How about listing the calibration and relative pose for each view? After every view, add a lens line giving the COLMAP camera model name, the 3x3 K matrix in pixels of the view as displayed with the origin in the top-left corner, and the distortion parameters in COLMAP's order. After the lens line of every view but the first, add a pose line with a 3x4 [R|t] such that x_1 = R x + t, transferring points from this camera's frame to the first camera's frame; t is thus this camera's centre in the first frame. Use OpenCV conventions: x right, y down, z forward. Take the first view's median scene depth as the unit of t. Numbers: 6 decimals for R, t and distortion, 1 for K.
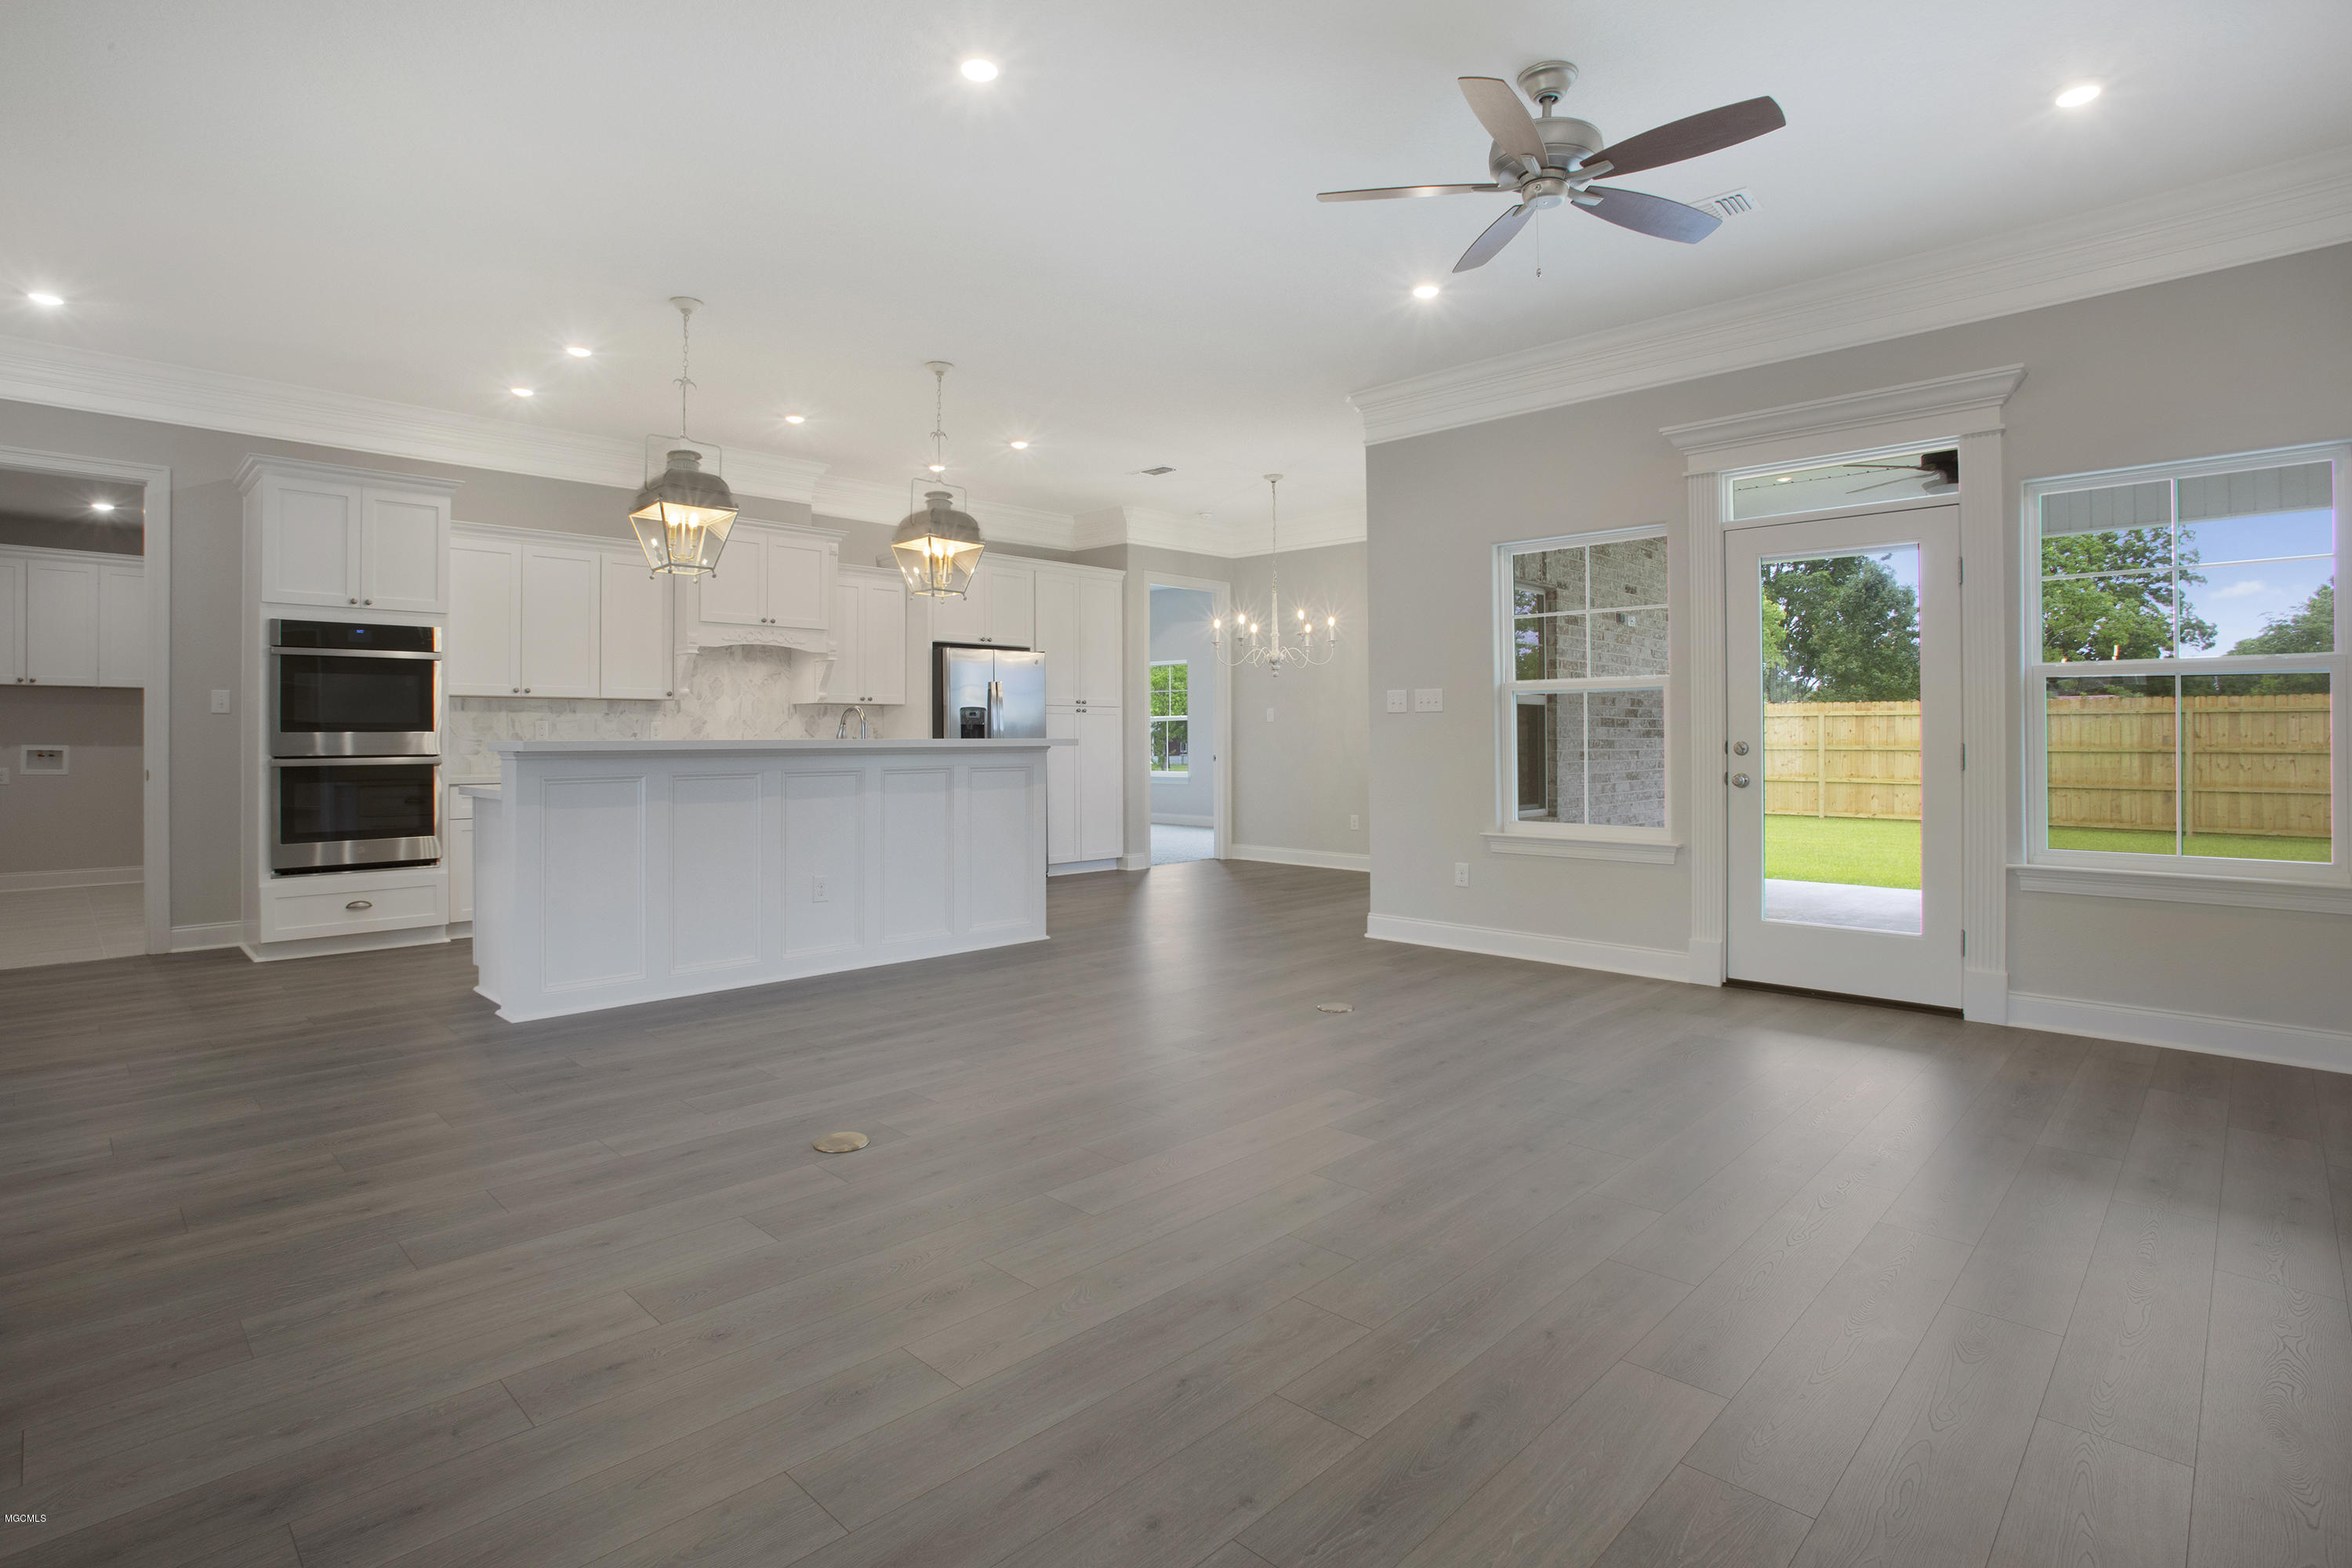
lens RADIAL K [[1121.1, 0, 1167.4], [0, 1121.1, 736.3], [0, 0, 1]] dist [-0.059275, 0.000361]
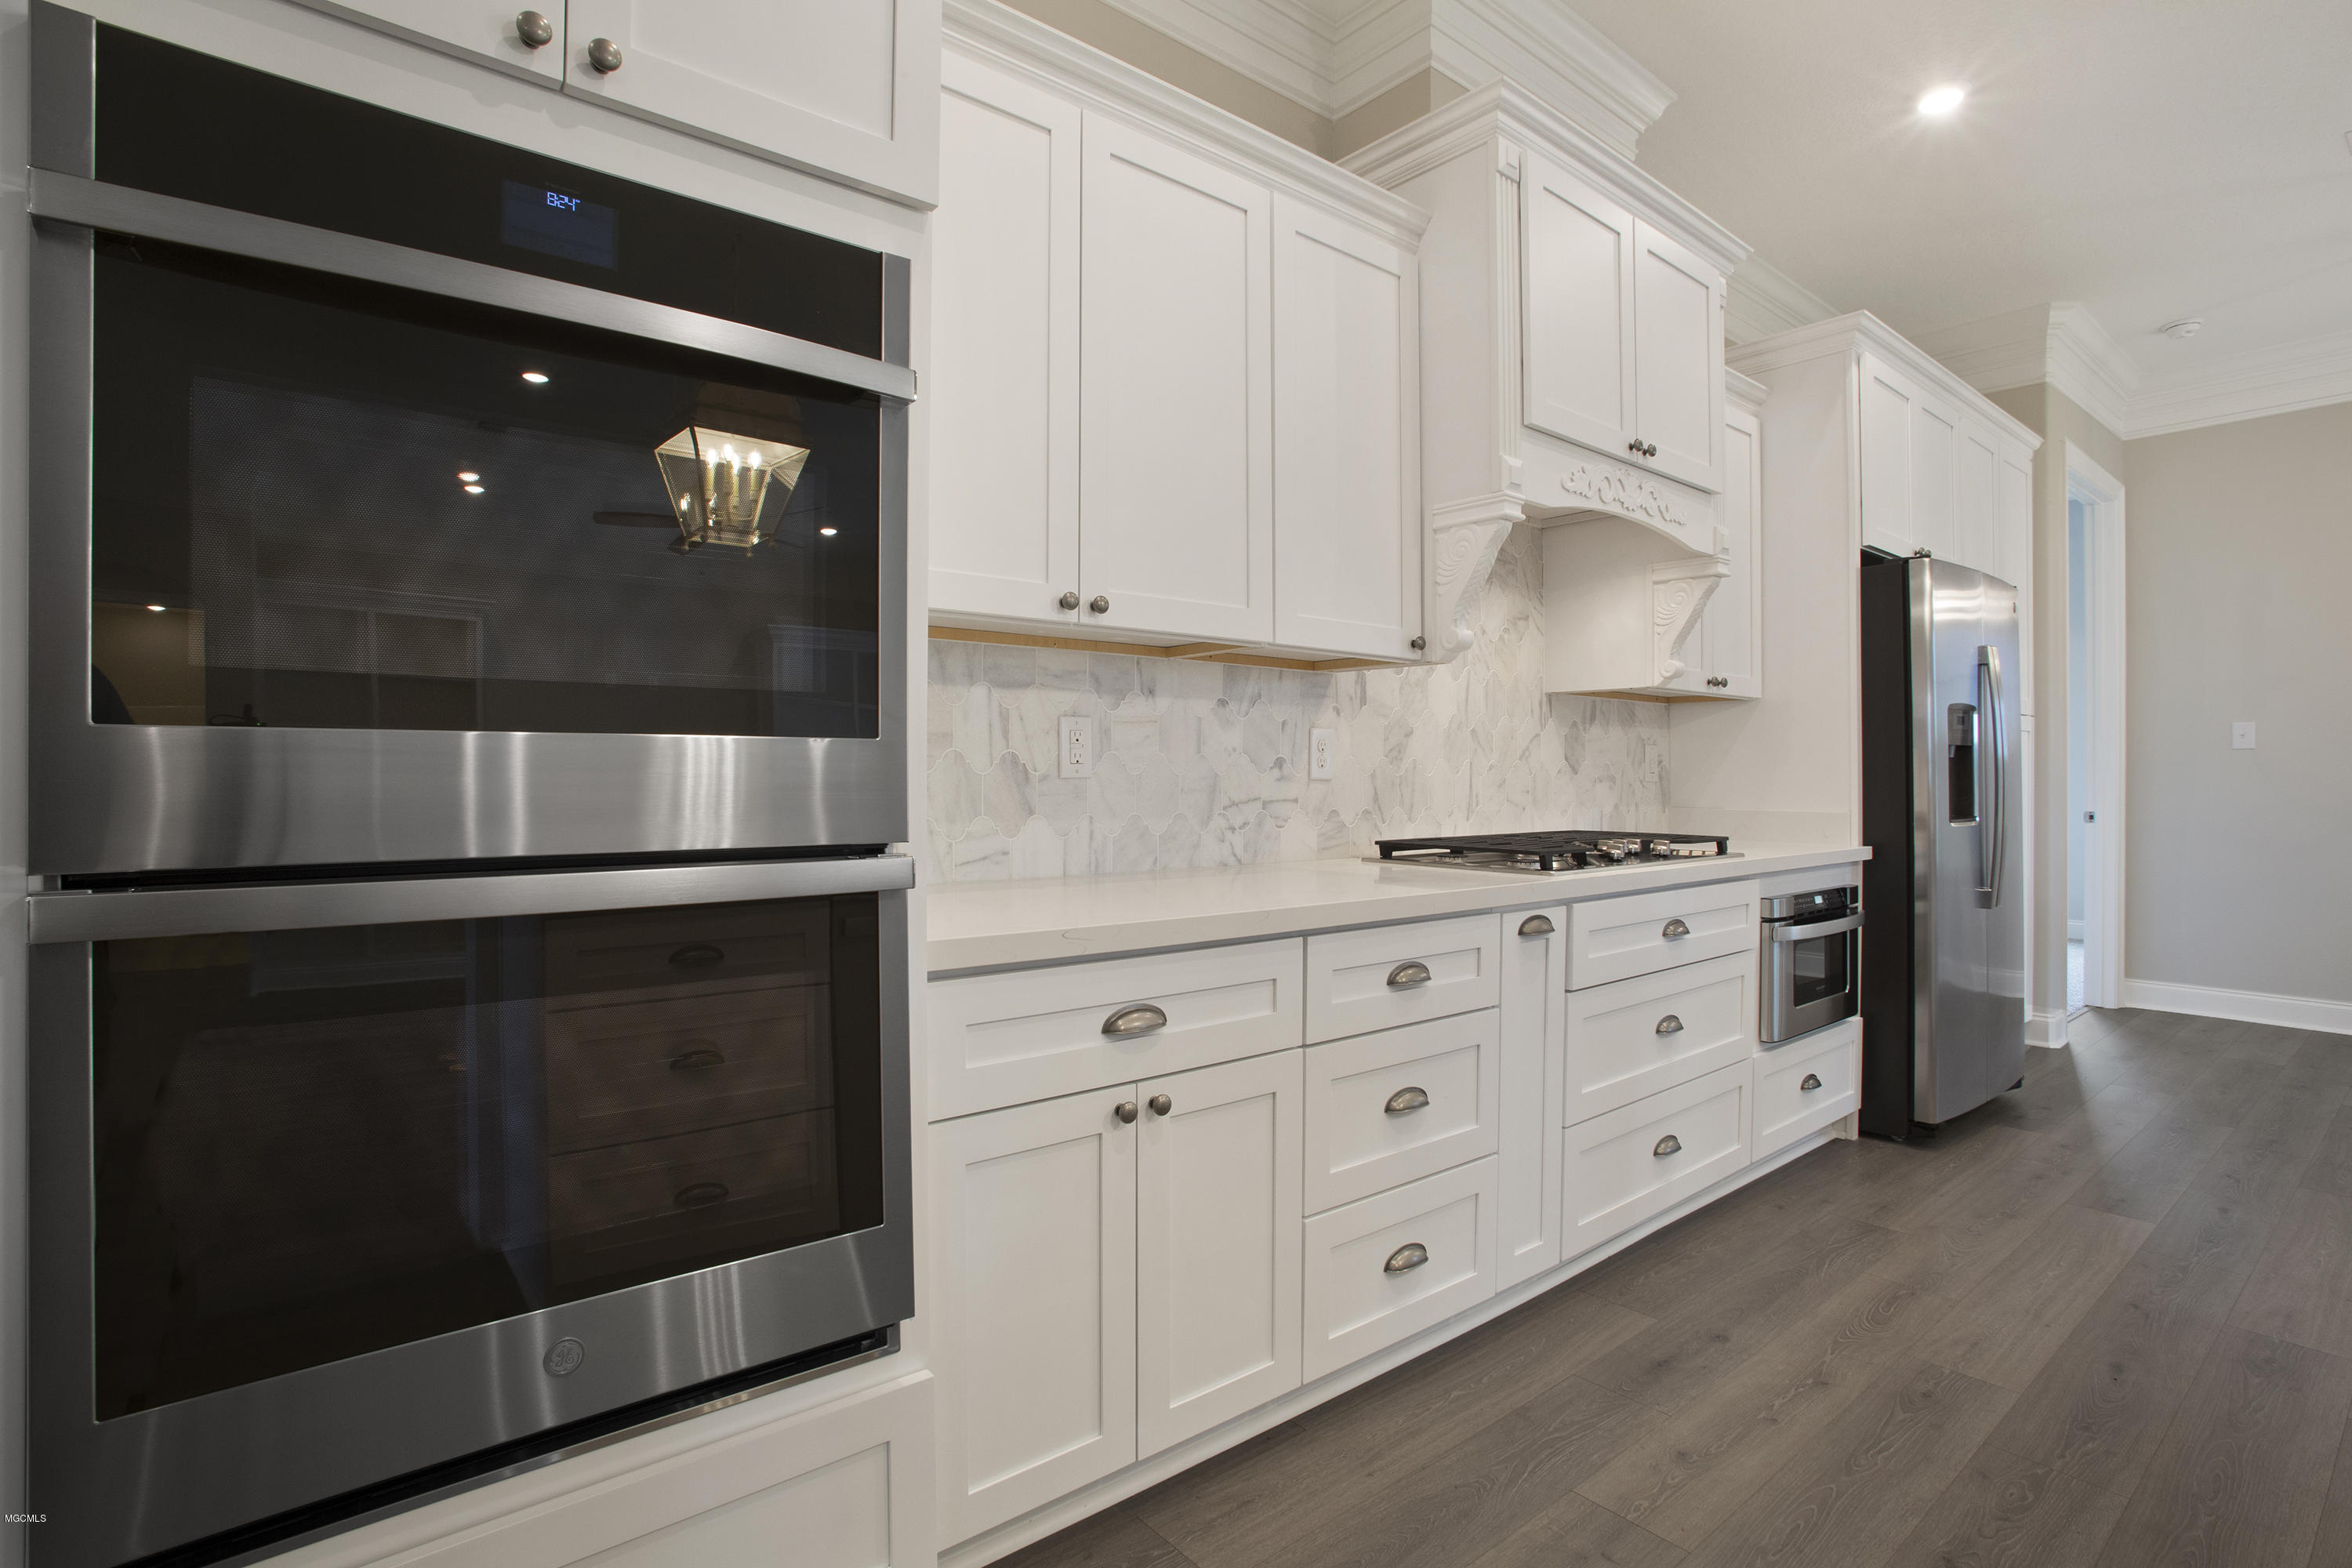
lens RADIAL K [[1146.7, 0, 1164.1], [0, 1146.7, 773.9], [0, 0, 1]] dist [-0.055884, 0.022168]
pose [[0.994492, 0.005827, -0.104647, -0.602879], [-0.005645, 0.999982, 0.002032, 0.001993], [0.104657, -0.001430, 0.994507, 0.791030]]
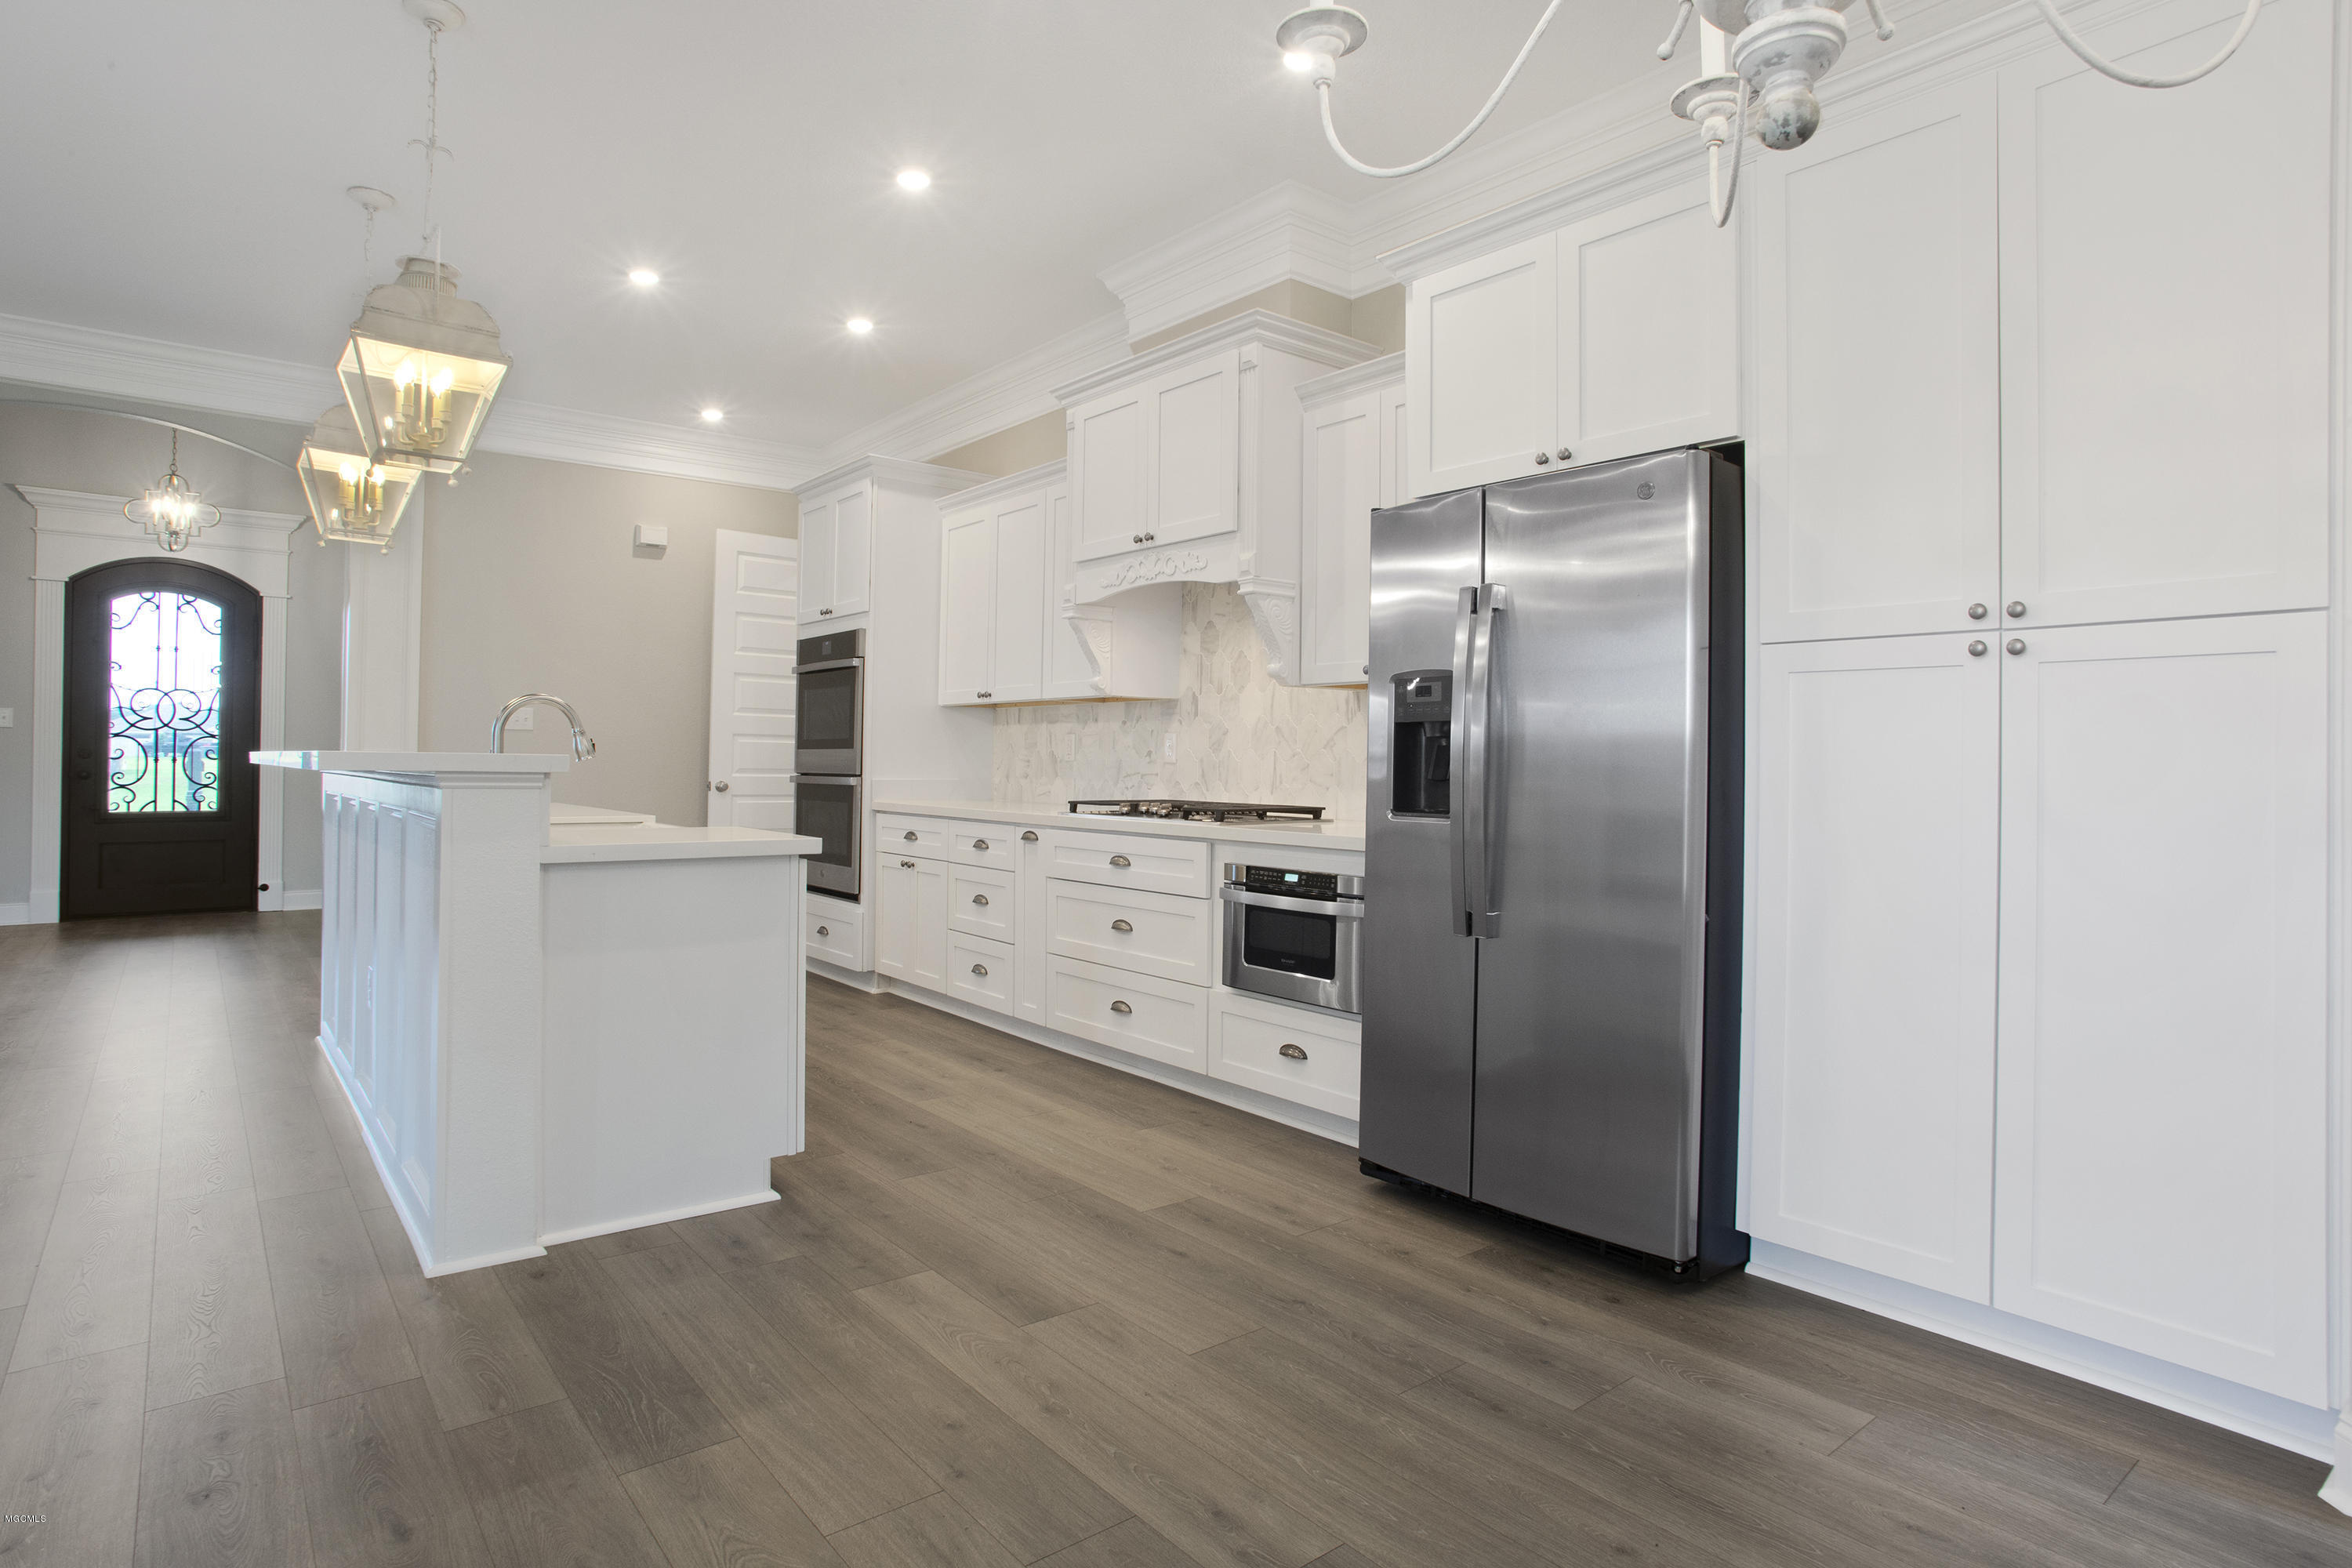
lens RADIAL K [[1254.6, 0, 1210.4], [0, 1254.6, 748.4], [0, 0, 1]] dist [-0.035112, 0.002192]
pose [[-0.092203, -0.010044, -0.995690, 0.302926], [-0.008520, 0.999920, -0.009298, 0.002681], [0.995704, 0.007626, -0.092282, 1.389083]]
